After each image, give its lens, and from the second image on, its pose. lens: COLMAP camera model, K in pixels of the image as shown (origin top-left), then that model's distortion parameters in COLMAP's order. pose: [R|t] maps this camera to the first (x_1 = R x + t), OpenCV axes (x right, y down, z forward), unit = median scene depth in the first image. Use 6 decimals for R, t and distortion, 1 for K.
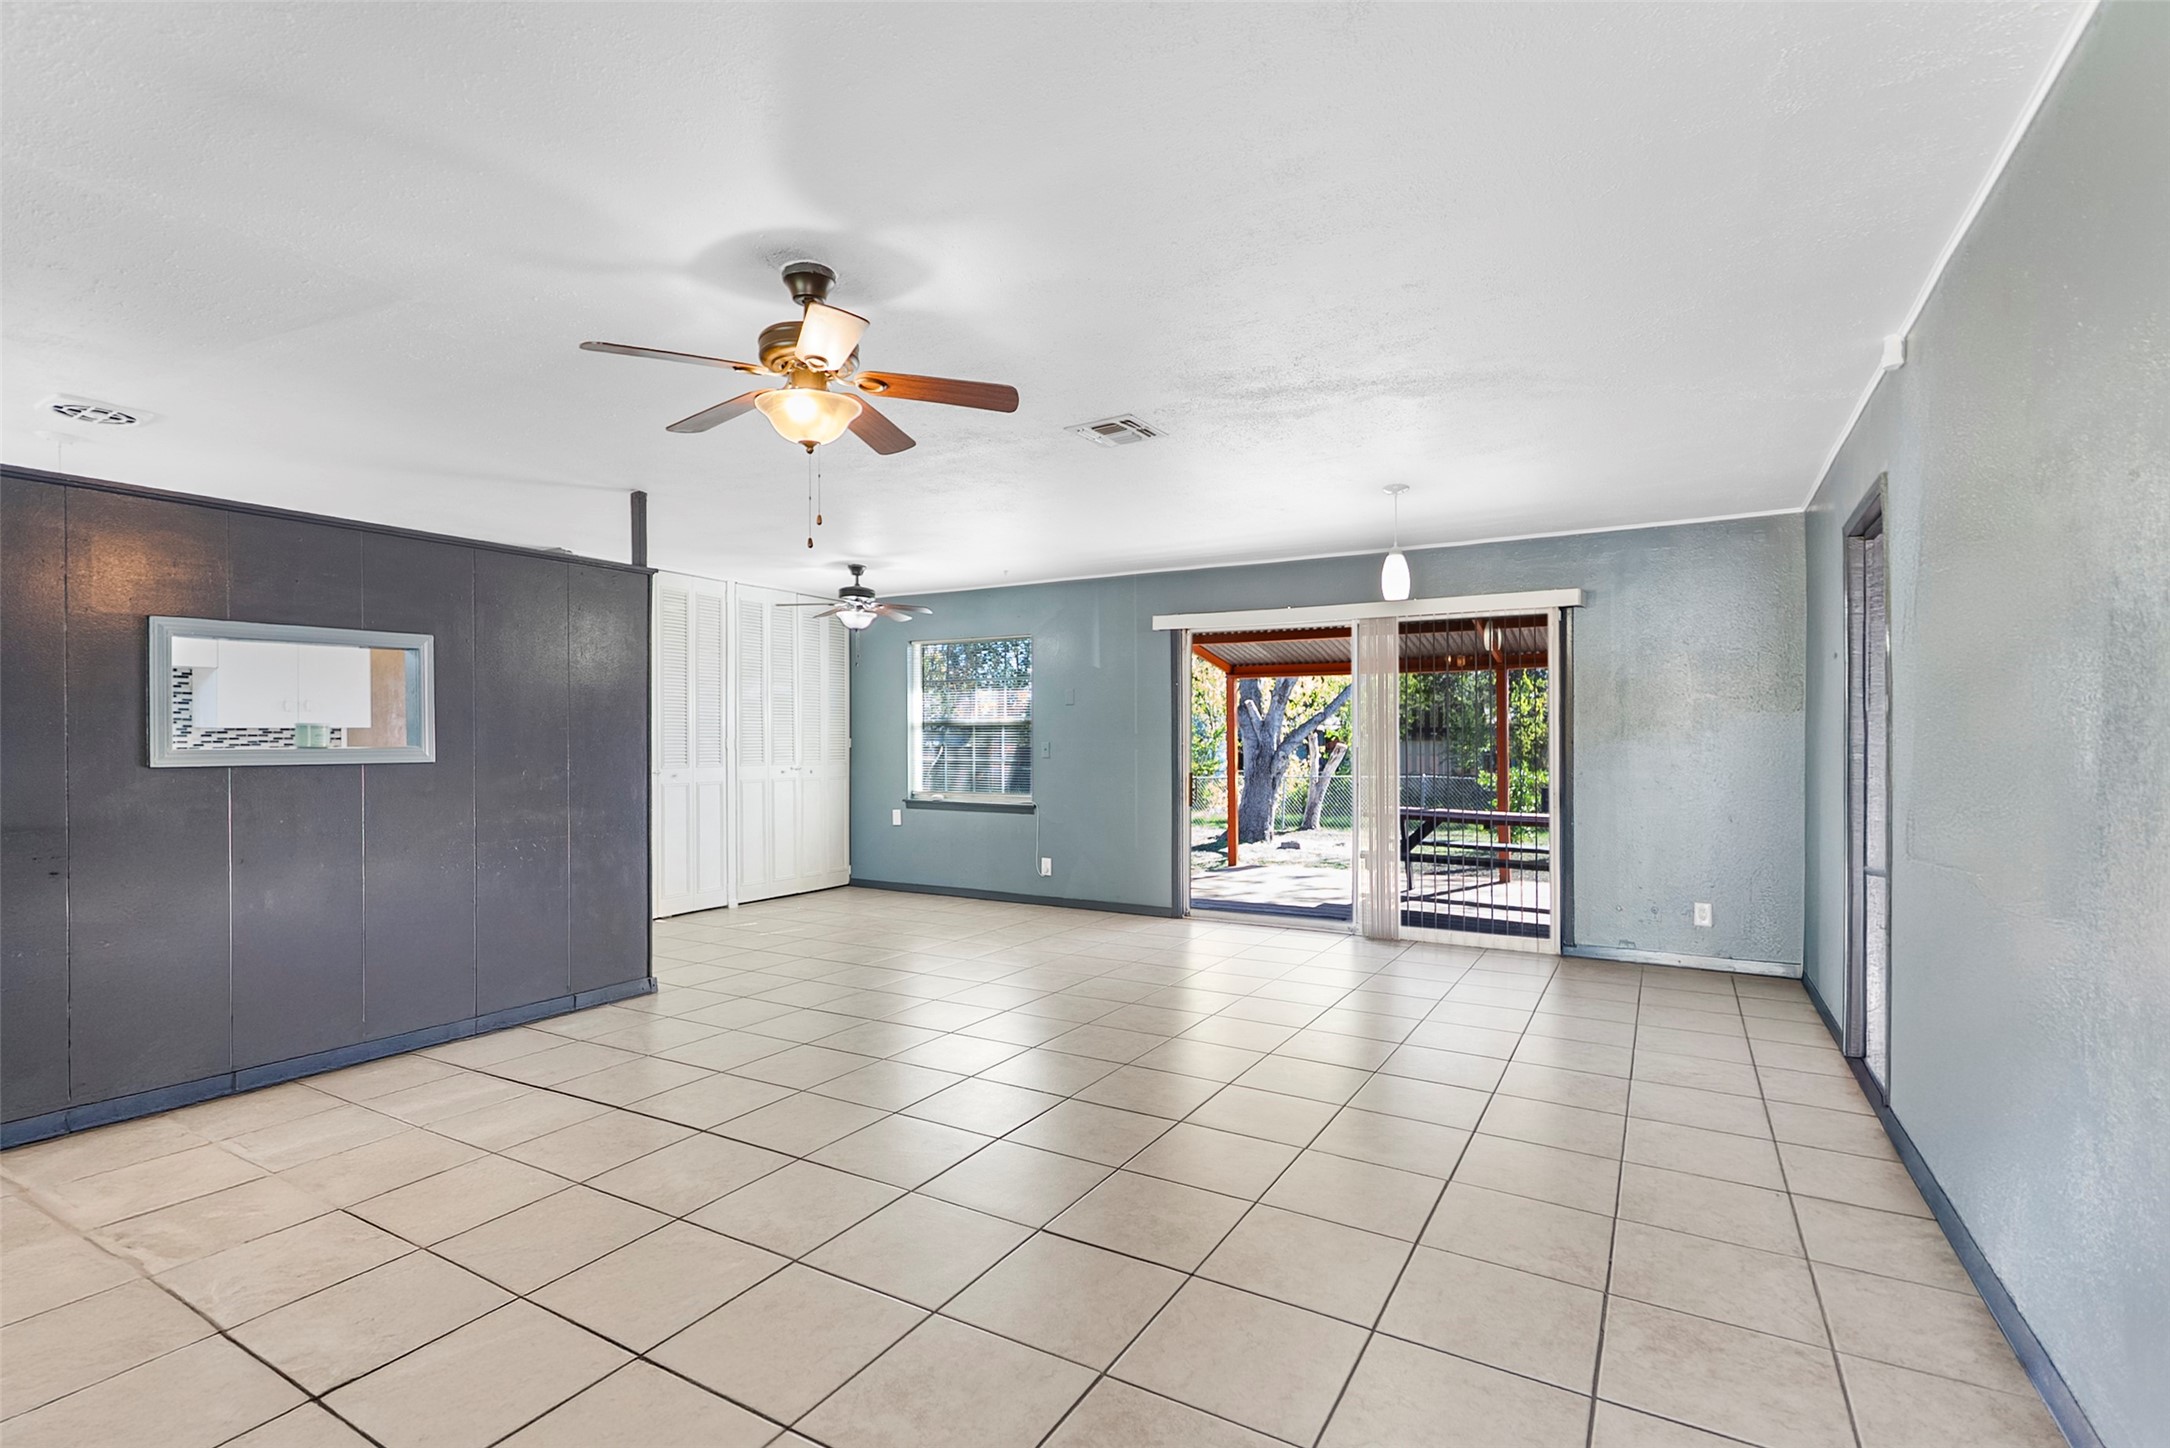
lens RADIAL K [[1005.1, 0, 1078.5], [0, 1005.1, 740.6], [0, 0, 1]] dist [-0.004712, -0.000666]
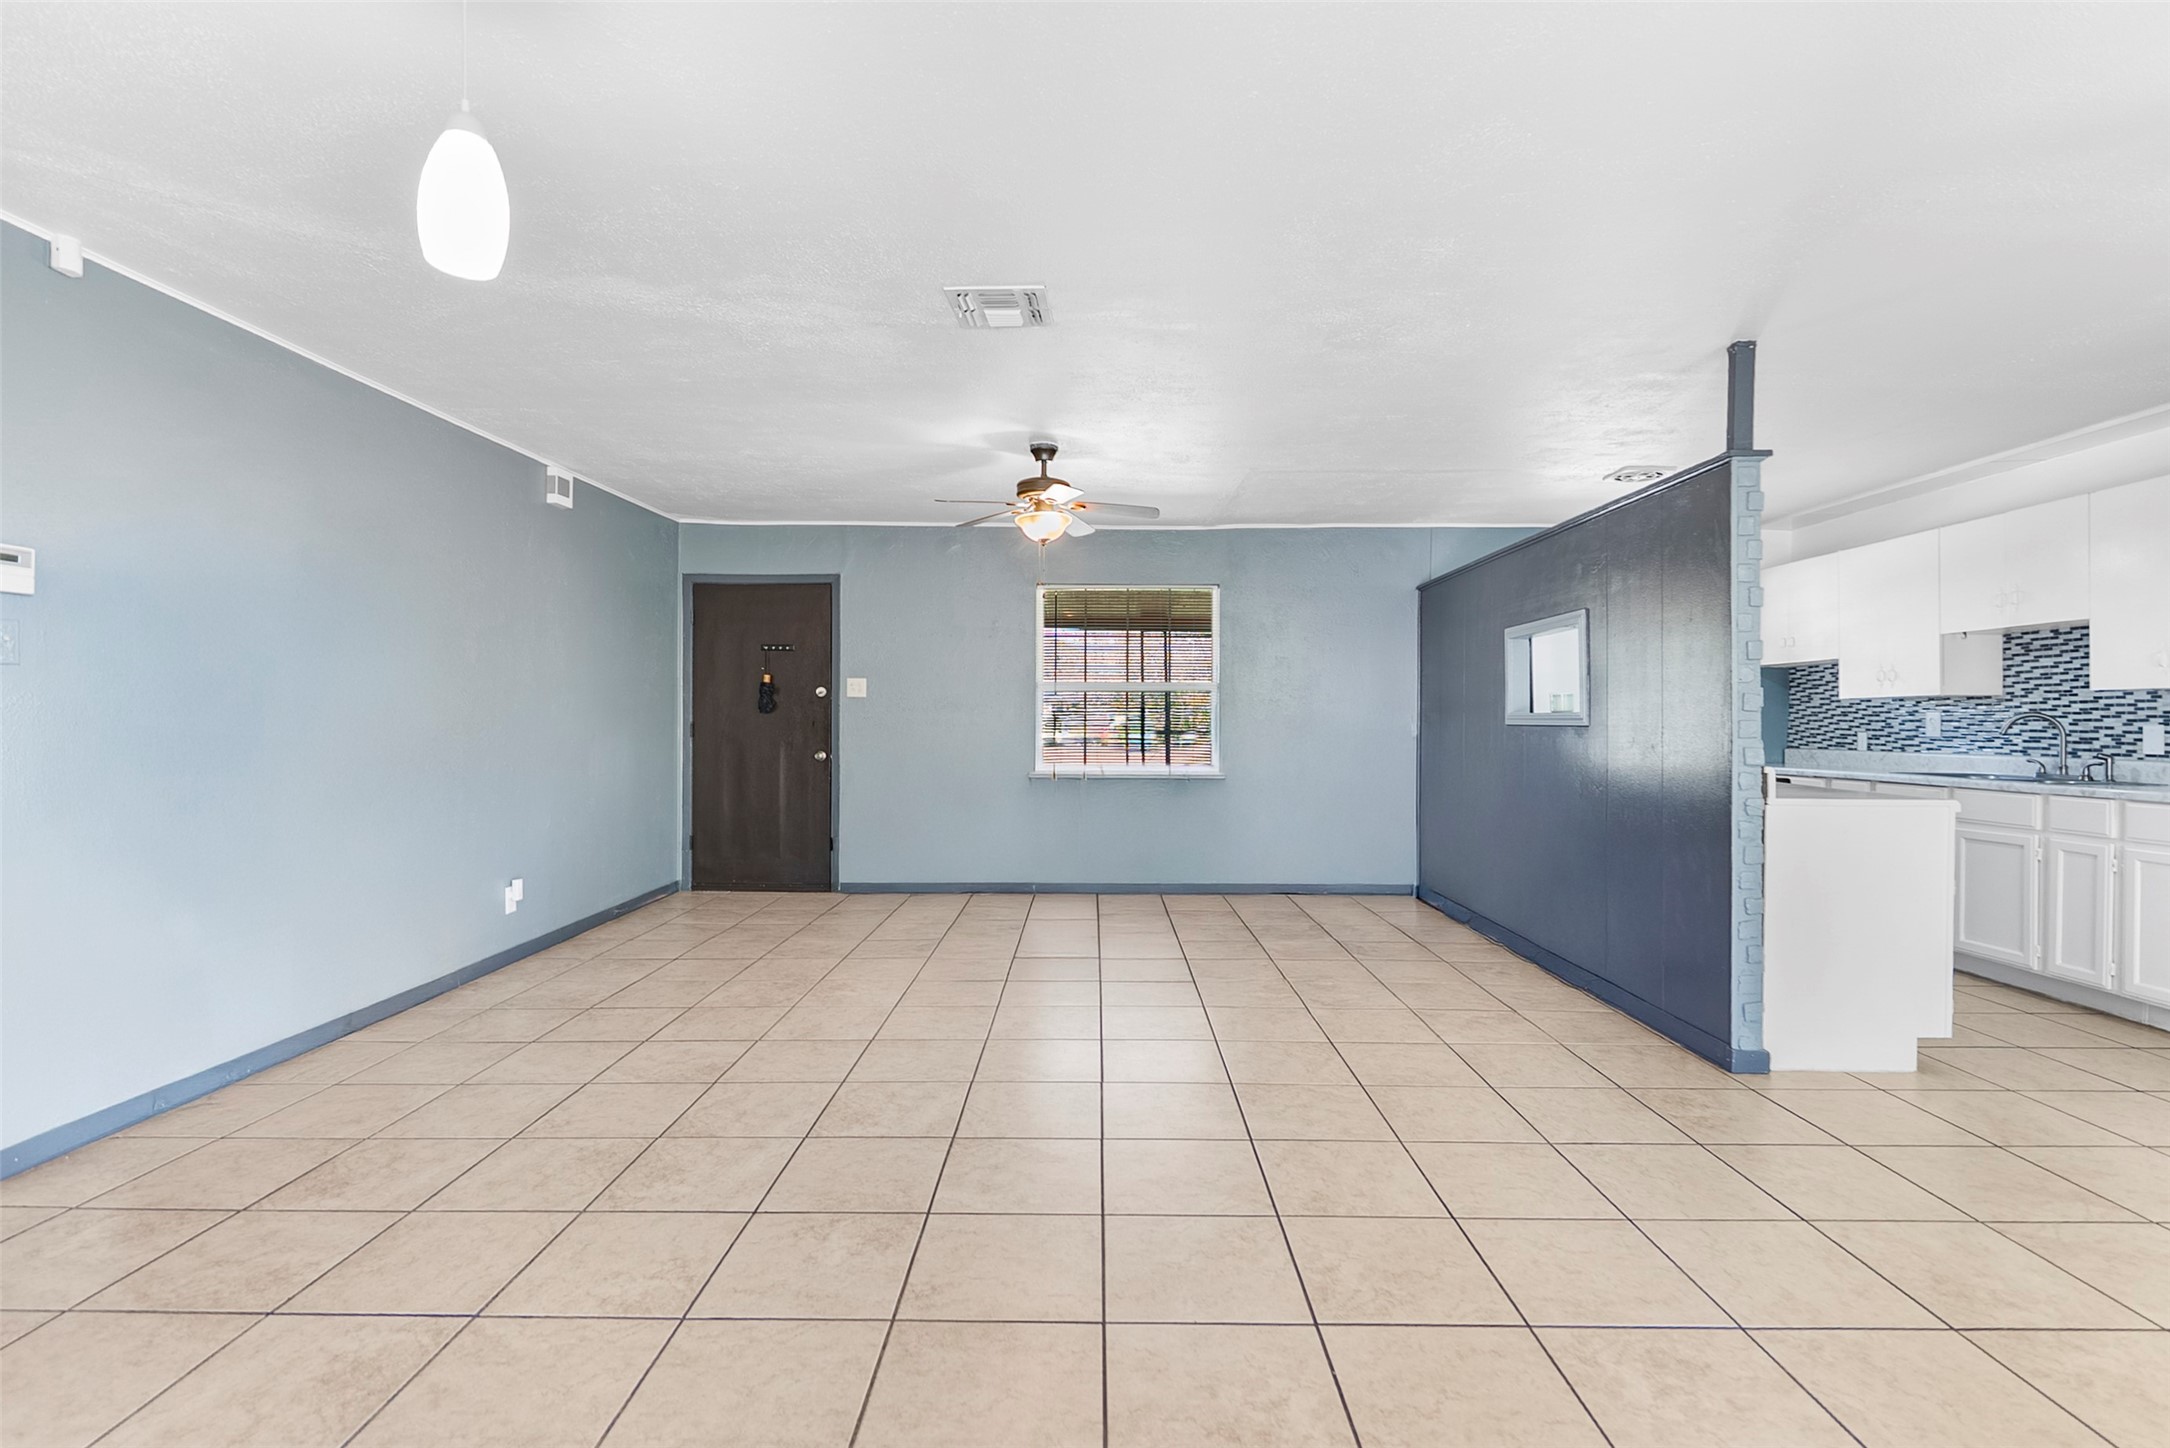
lens RADIAL K [[1018.0, 0, 1085.0], [0, 1018.0, 724.0], [0, 0, 1]] dist [-0.003909, -0.000586]
pose [[-0.867978, -0.000549, -0.496602, 0.268301], [-0.004360, 0.999969, 0.006516, 0.011986], [0.496583, 0.007821, -0.867954, 1.218885]]
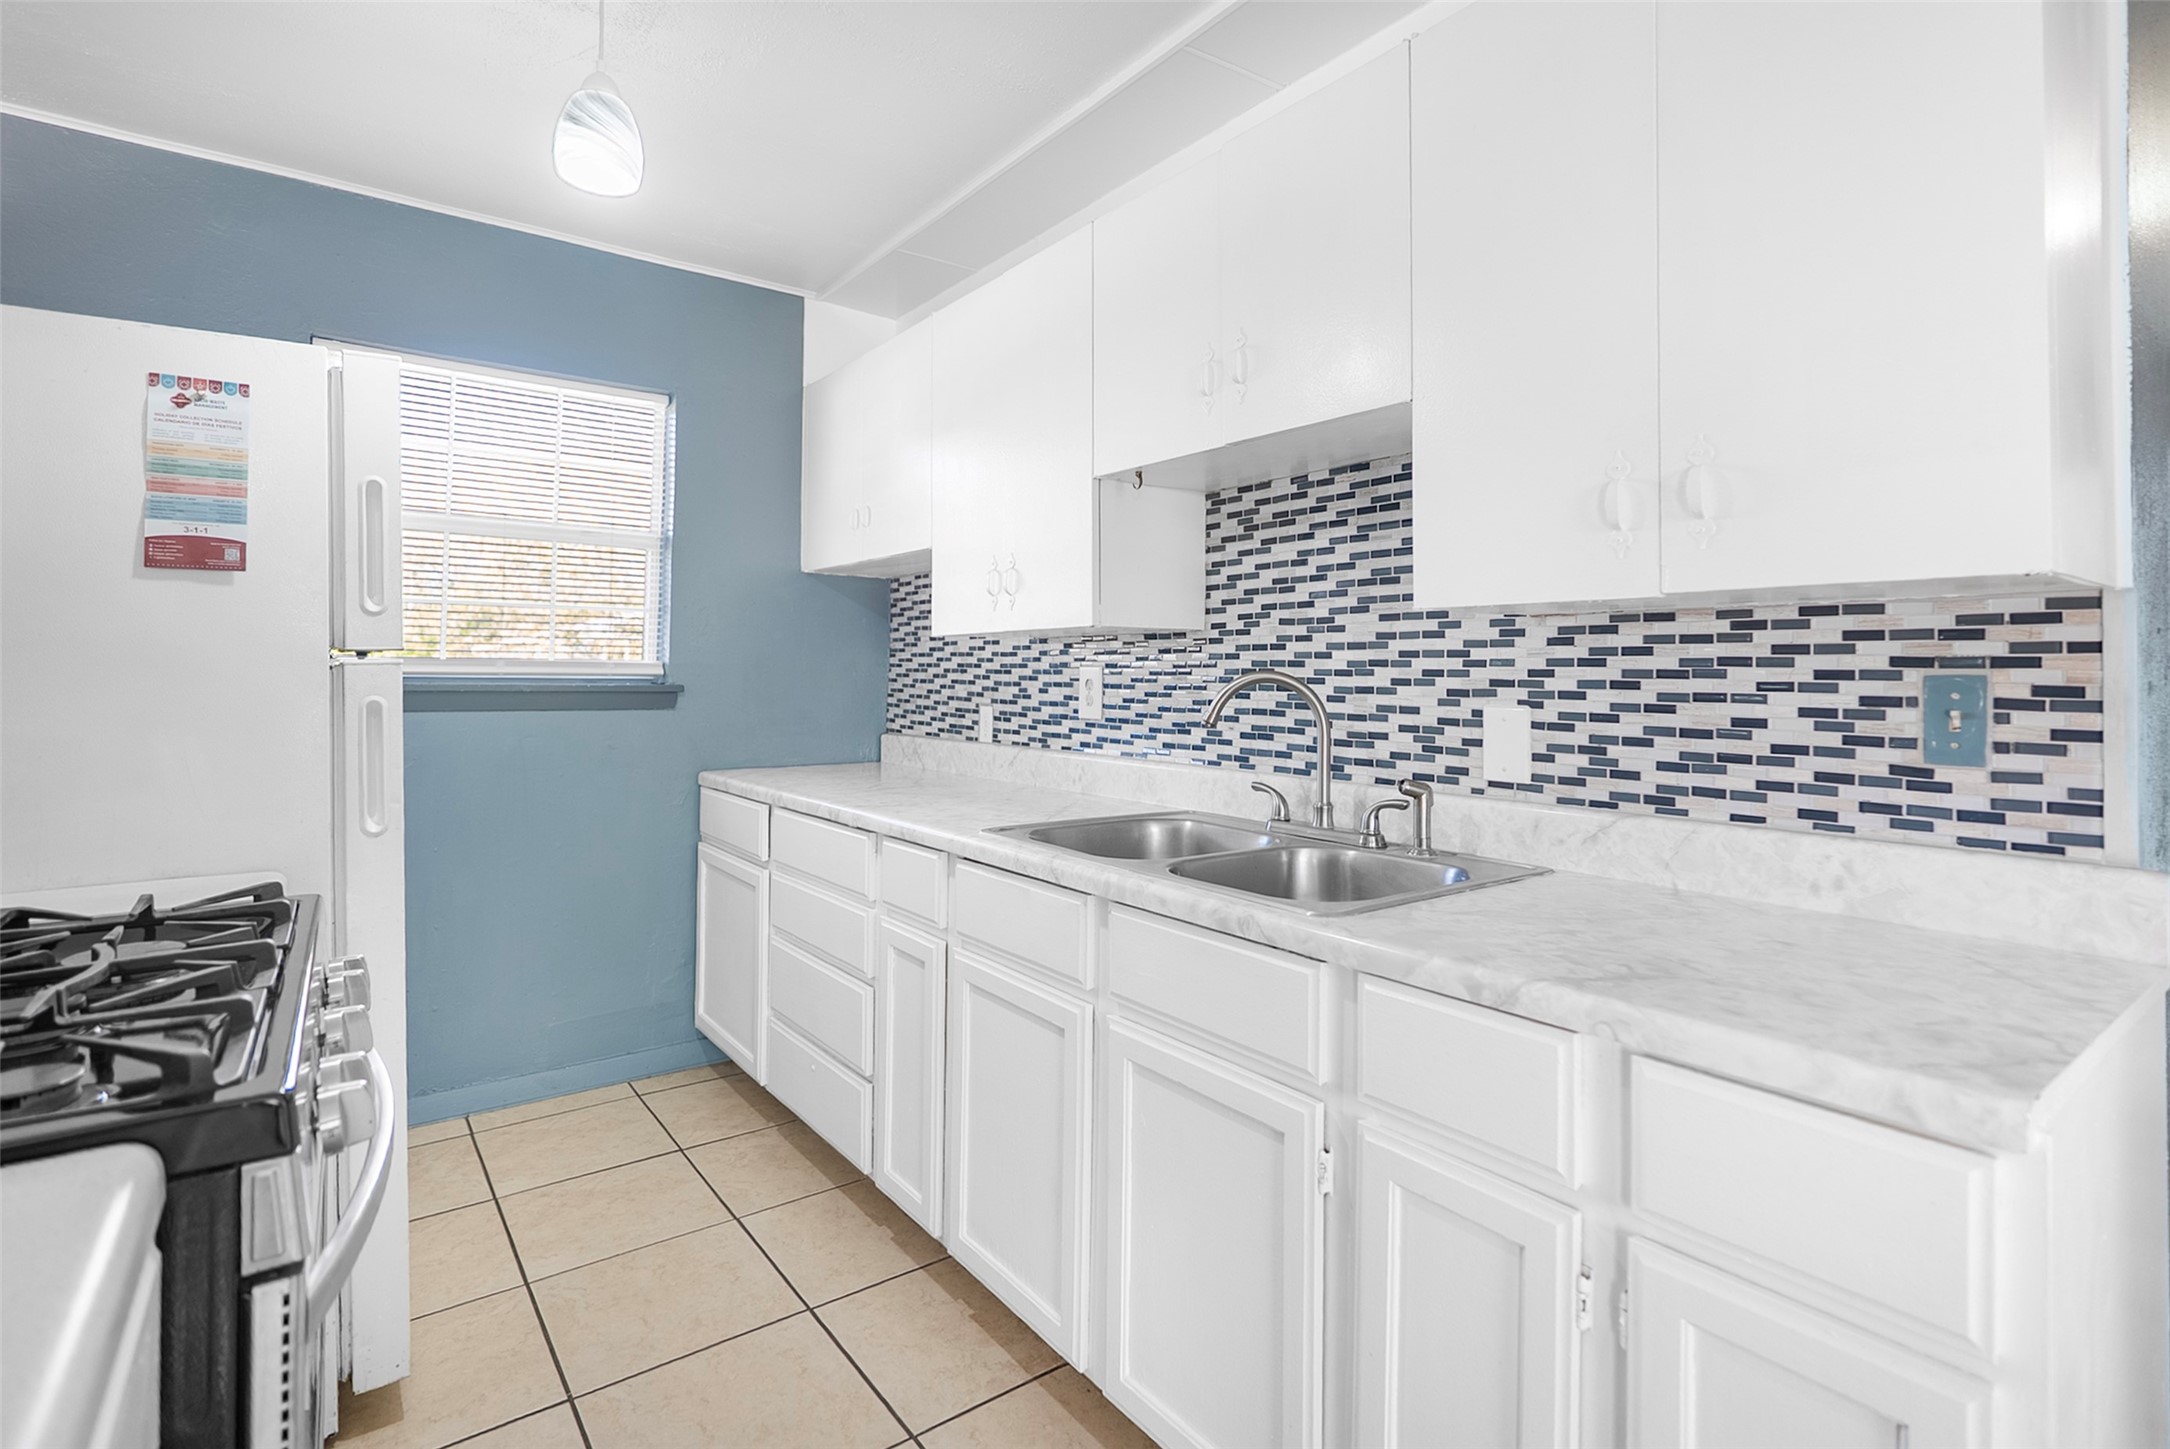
lens RADIAL K [[1036.2, 0, 1092.5], [0, 1036.2, 677.2], [0, 0, 1]] dist [-0.001499, -0.000151]
pose [[-0.385468, 0.002988, -0.922716, -0.509253], [-0.009524, 0.999929, 0.007217, 0.004652], [0.922672, 0.011570, -0.385412, 0.952445]]
